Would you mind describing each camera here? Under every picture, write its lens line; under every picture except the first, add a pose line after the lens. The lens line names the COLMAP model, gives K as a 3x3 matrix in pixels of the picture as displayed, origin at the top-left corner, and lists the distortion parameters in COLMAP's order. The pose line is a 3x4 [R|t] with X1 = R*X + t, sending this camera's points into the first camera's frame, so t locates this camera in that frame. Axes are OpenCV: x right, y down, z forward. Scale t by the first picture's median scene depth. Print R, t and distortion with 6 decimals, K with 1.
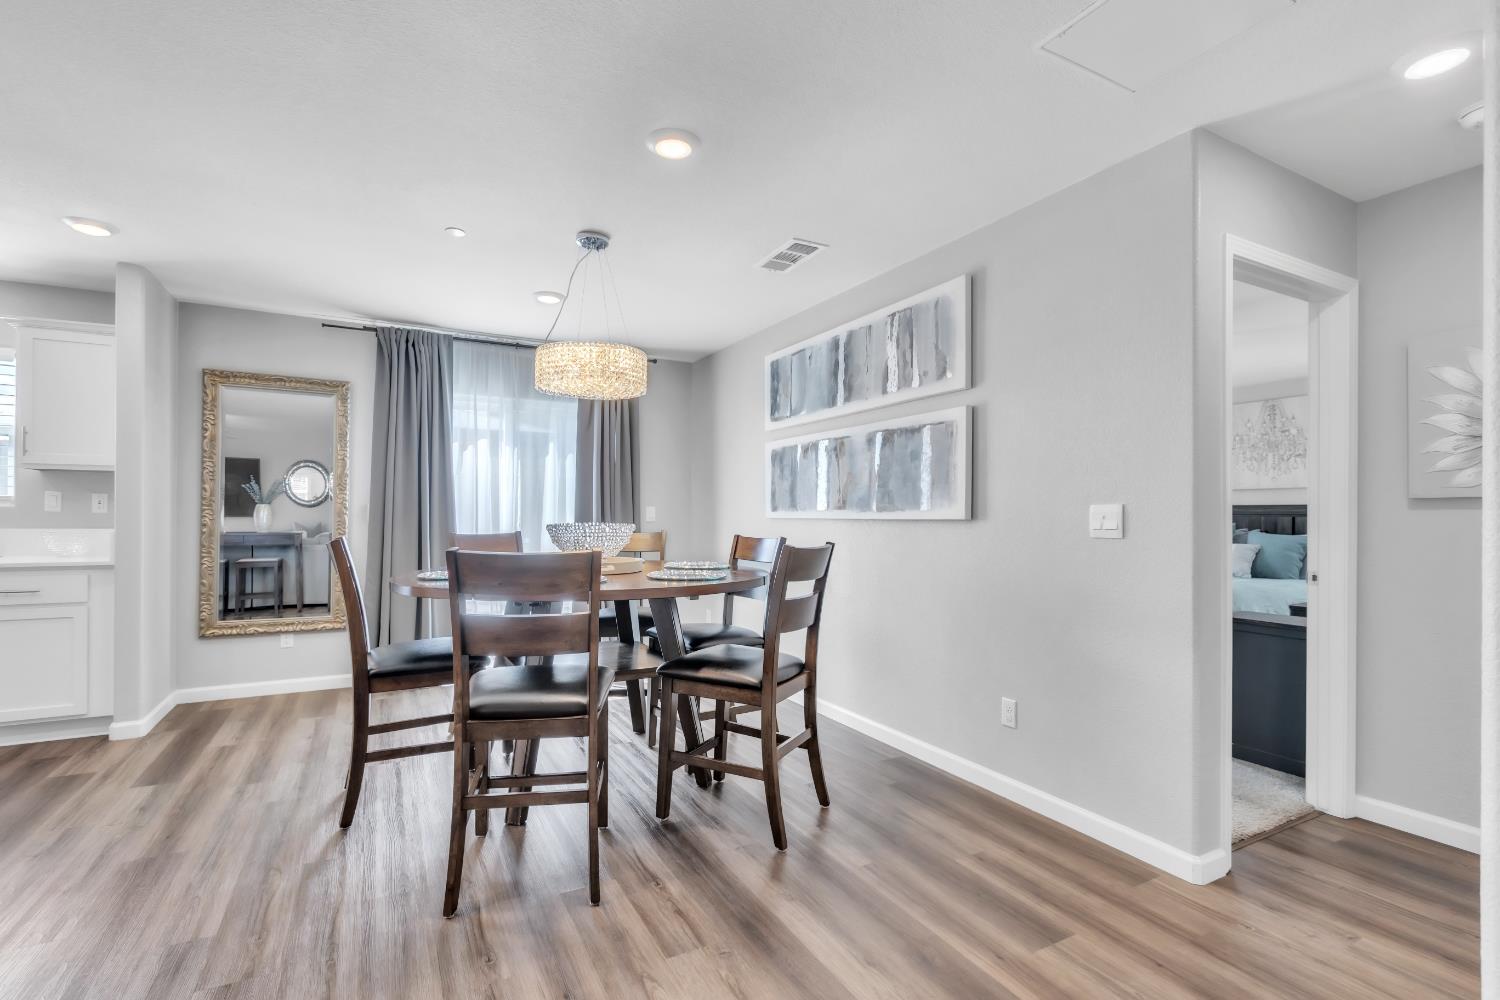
lens RADIAL K [[681.0, 0, 736.6], [0, 681.0, 515.7], [0, 0, 1]] dist [0.005115, 0.001409]
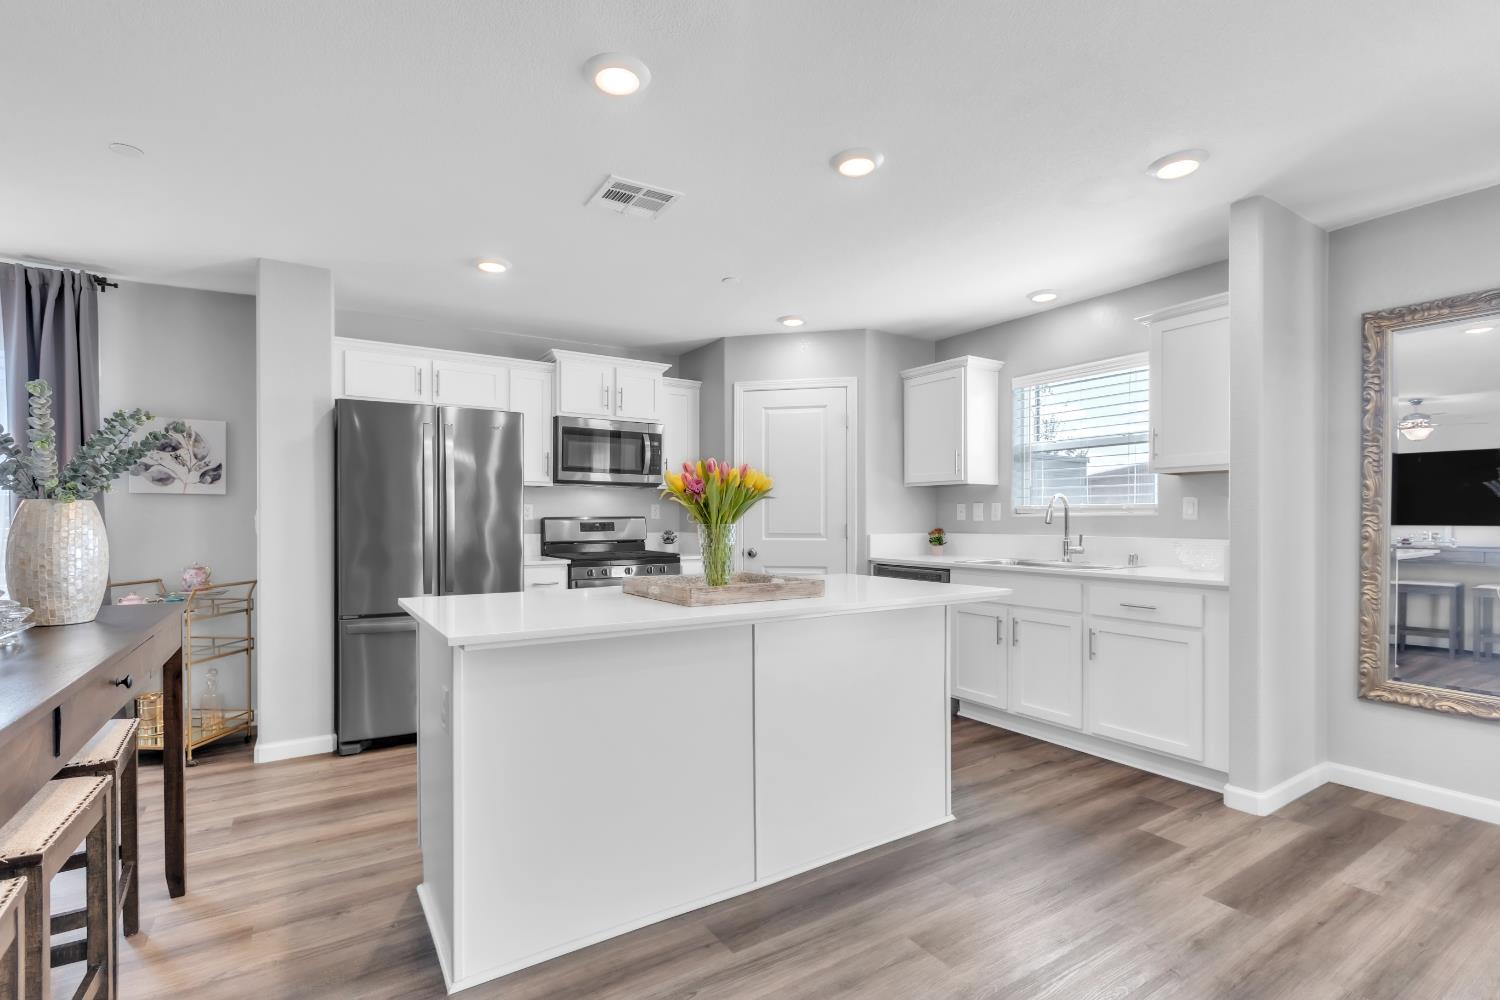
lens RADIAL K [[681.0, 0, 755.8], [0, 681.0, 521.7], [0, 0, 1]] dist [0.005115, 0.001409]
pose [[0.086376, 0.001212, -0.996262, -0.149056], [-0.001492, 0.999998, 0.001087, -0.003128], [0.996261, 0.001392, 0.086378, 0.348865]]
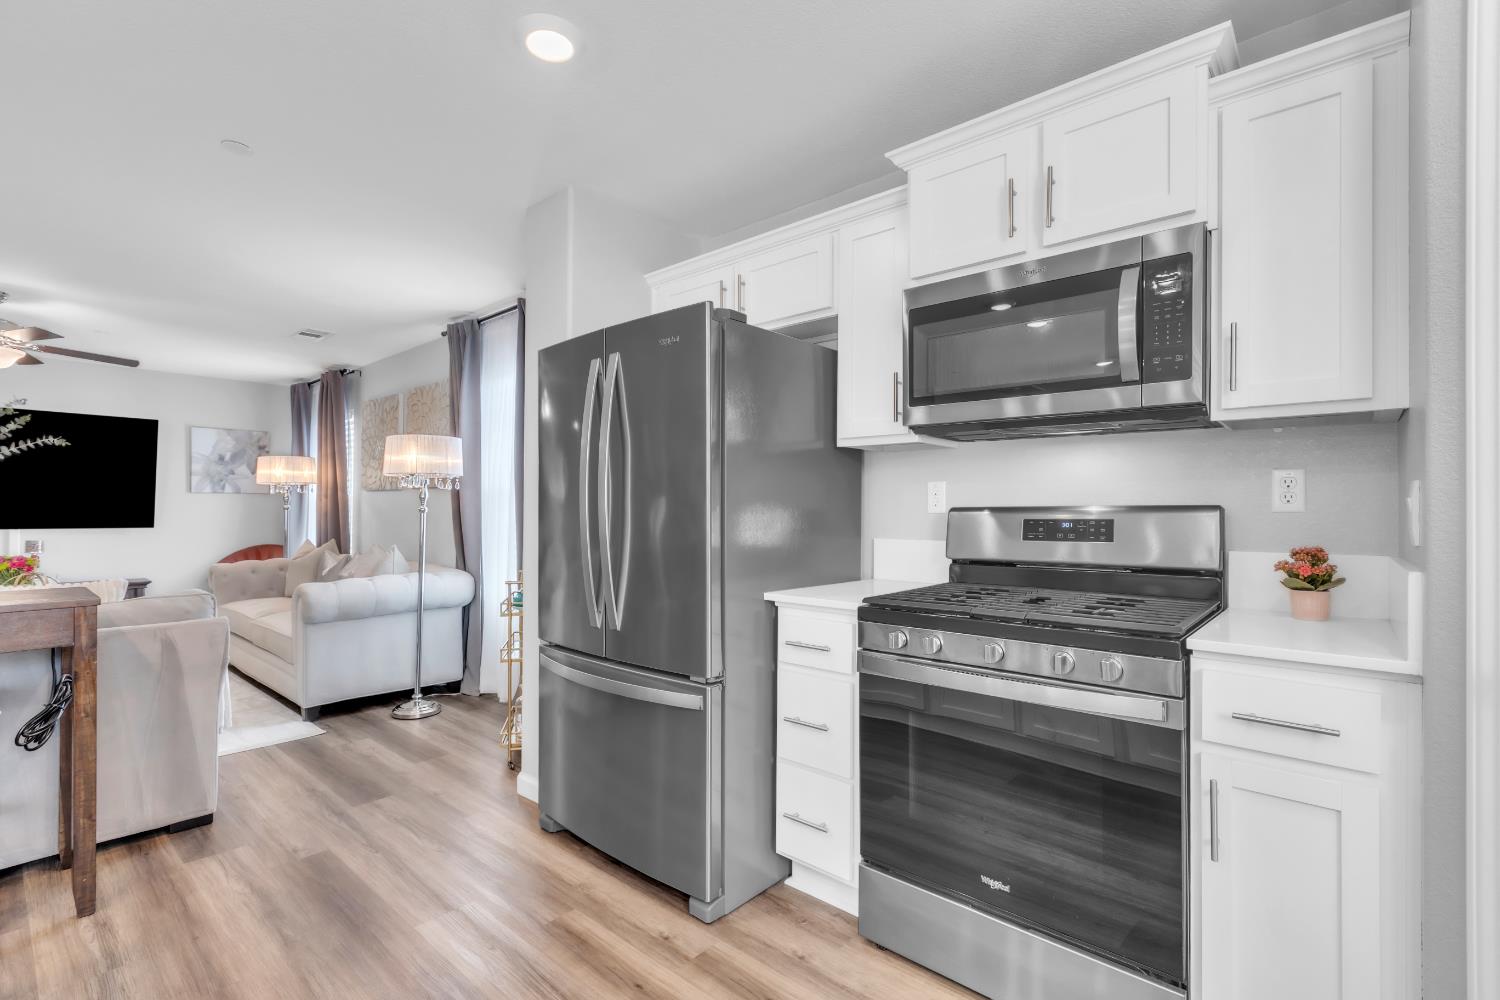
lens RADIAL K [[681.0, 0, 743.8], [0, 681.0, 504.7], [0, 0, 1]] dist [0.005115, 0.001409]
pose [[-0.942919, -0.003251, -0.333007, -0.963531], [-0.003662, 0.999993, 0.000606, -0.010166], [0.333002, 0.001791, -0.942924, 0.565467]]
